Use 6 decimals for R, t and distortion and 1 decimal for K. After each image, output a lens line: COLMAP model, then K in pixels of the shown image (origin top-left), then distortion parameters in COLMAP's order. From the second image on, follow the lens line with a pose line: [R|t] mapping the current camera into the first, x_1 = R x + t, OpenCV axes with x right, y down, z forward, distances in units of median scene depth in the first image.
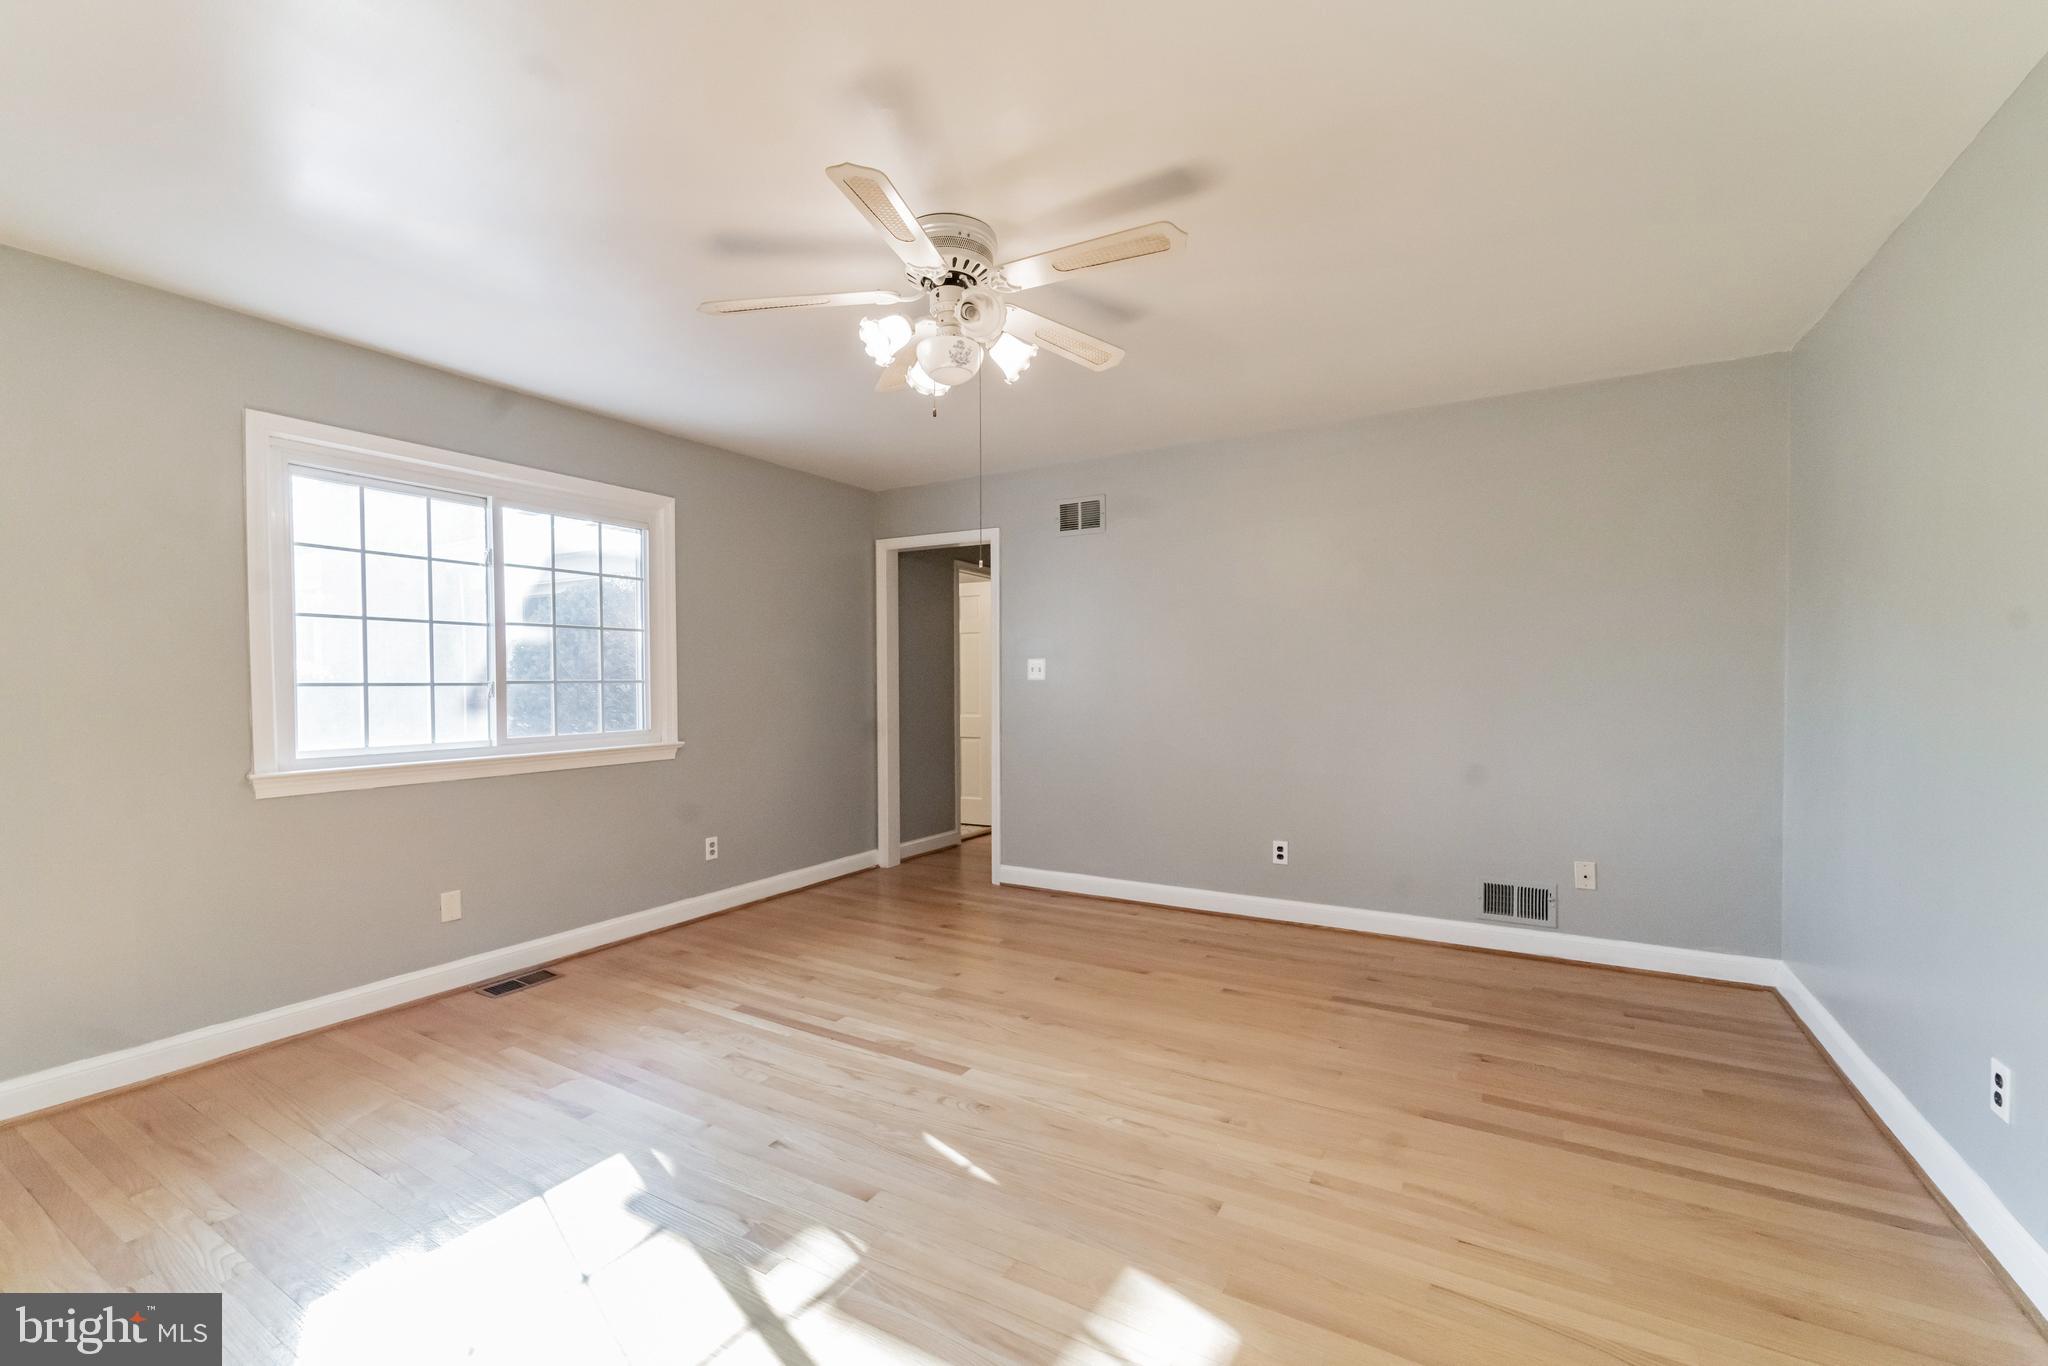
lens RADIAL K [[827.2, 0, 1022.6], [0, 827.2, 689.2], [0, 0, 1]] dist [-0.000520, -0.000016]
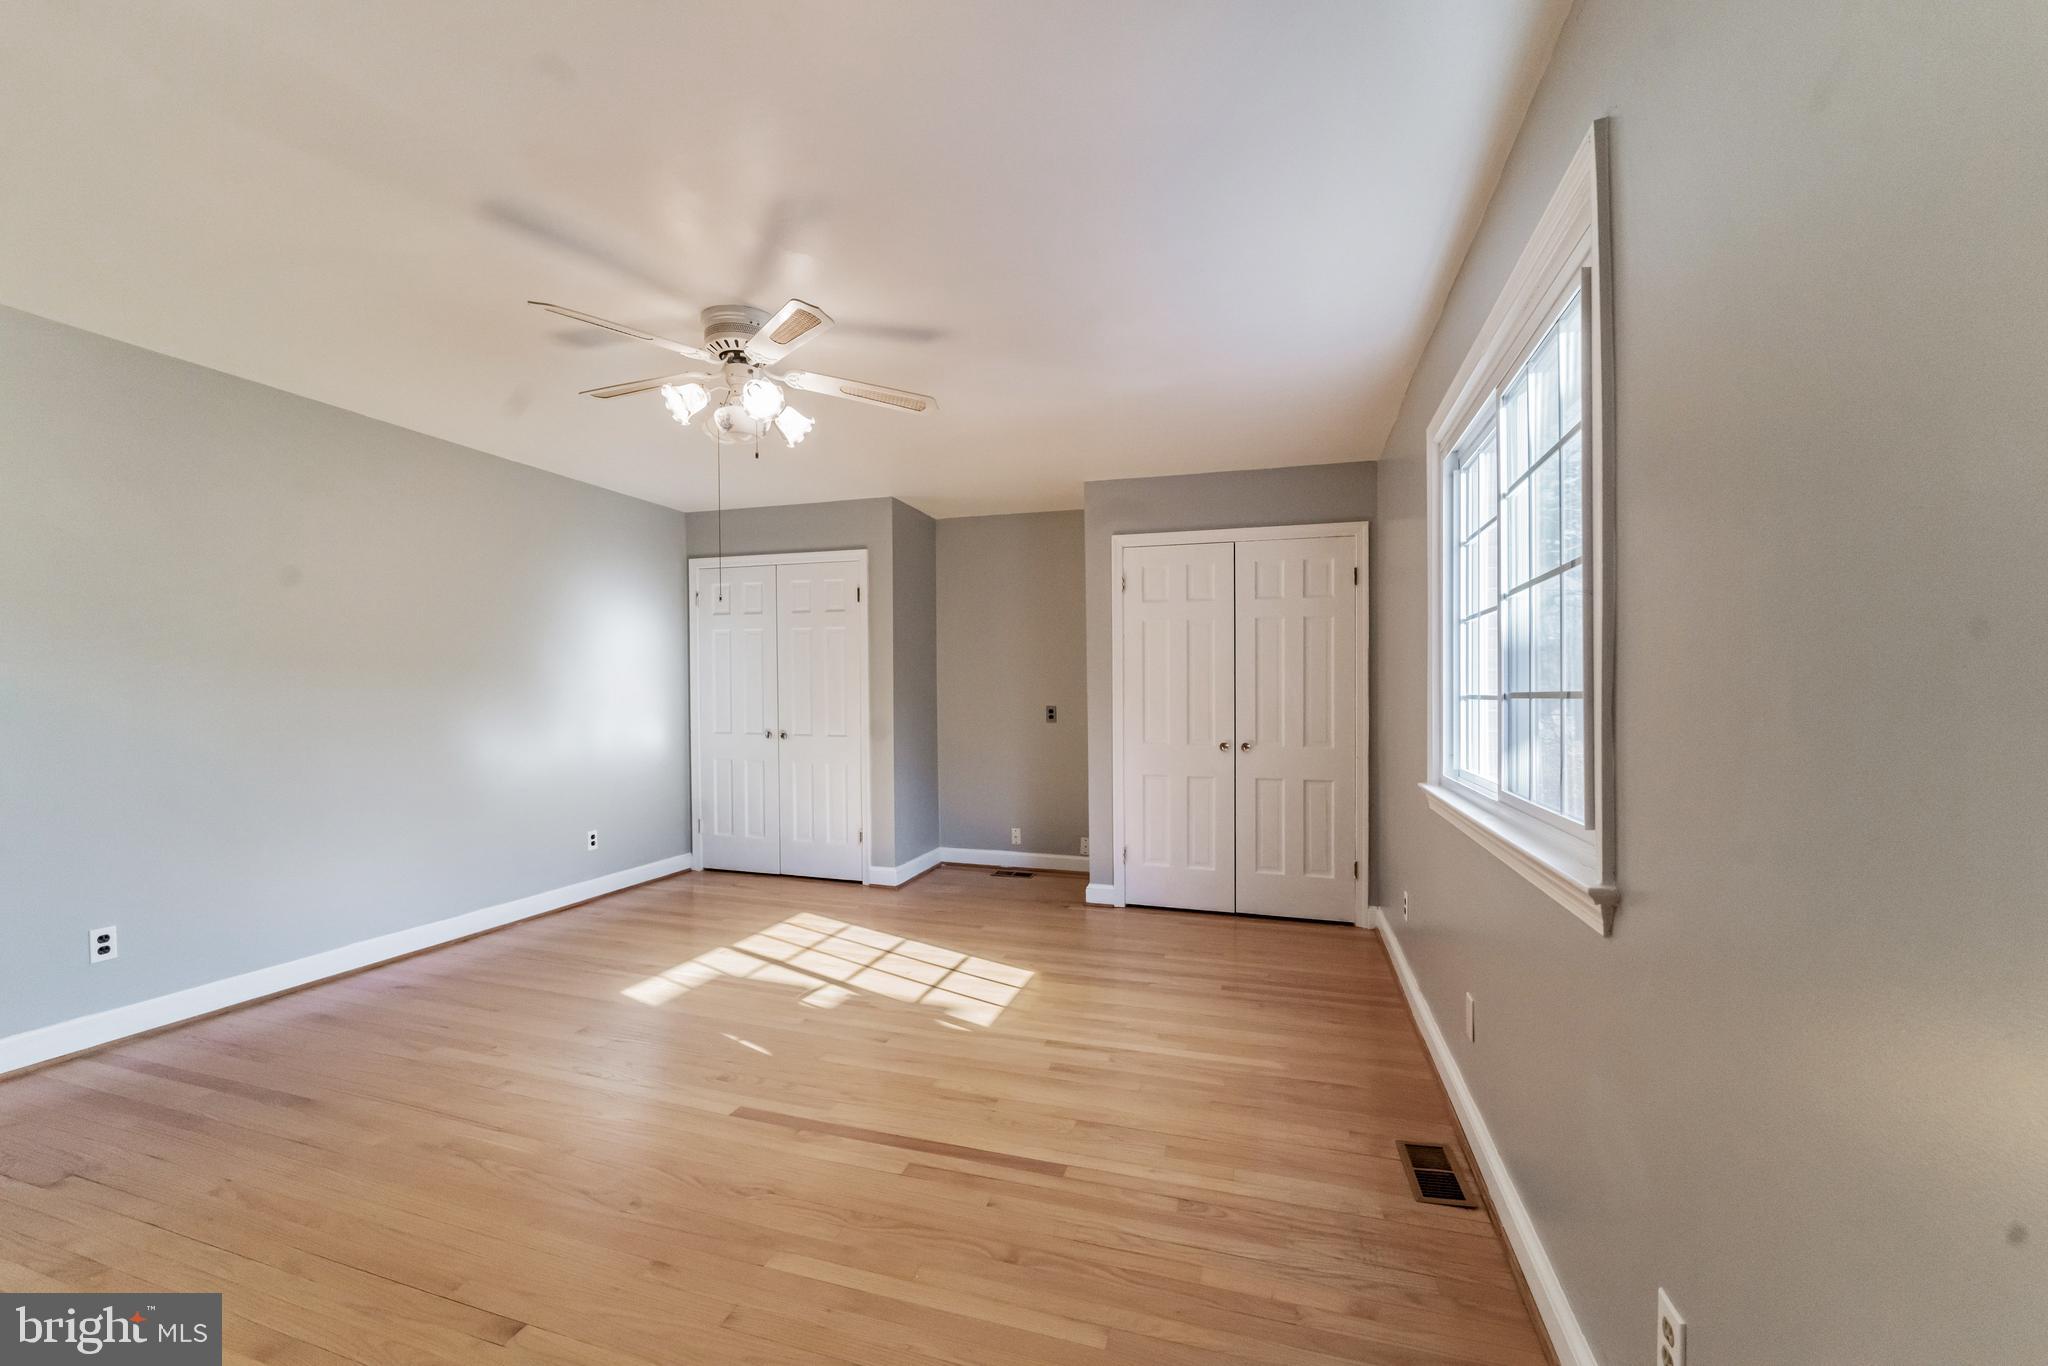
lens RADIAL K [[827.2, 0, 1022.6], [0, 827.2, 689.2], [0, 0, 1]] dist [-0.000520, -0.000016]
pose [[-0.975288, -0.000141, -0.220938, -0.208549], [-0.002678, 0.999934, 0.011184, -0.052133], [0.220921, 0.011499, -0.975224, 2.289164]]
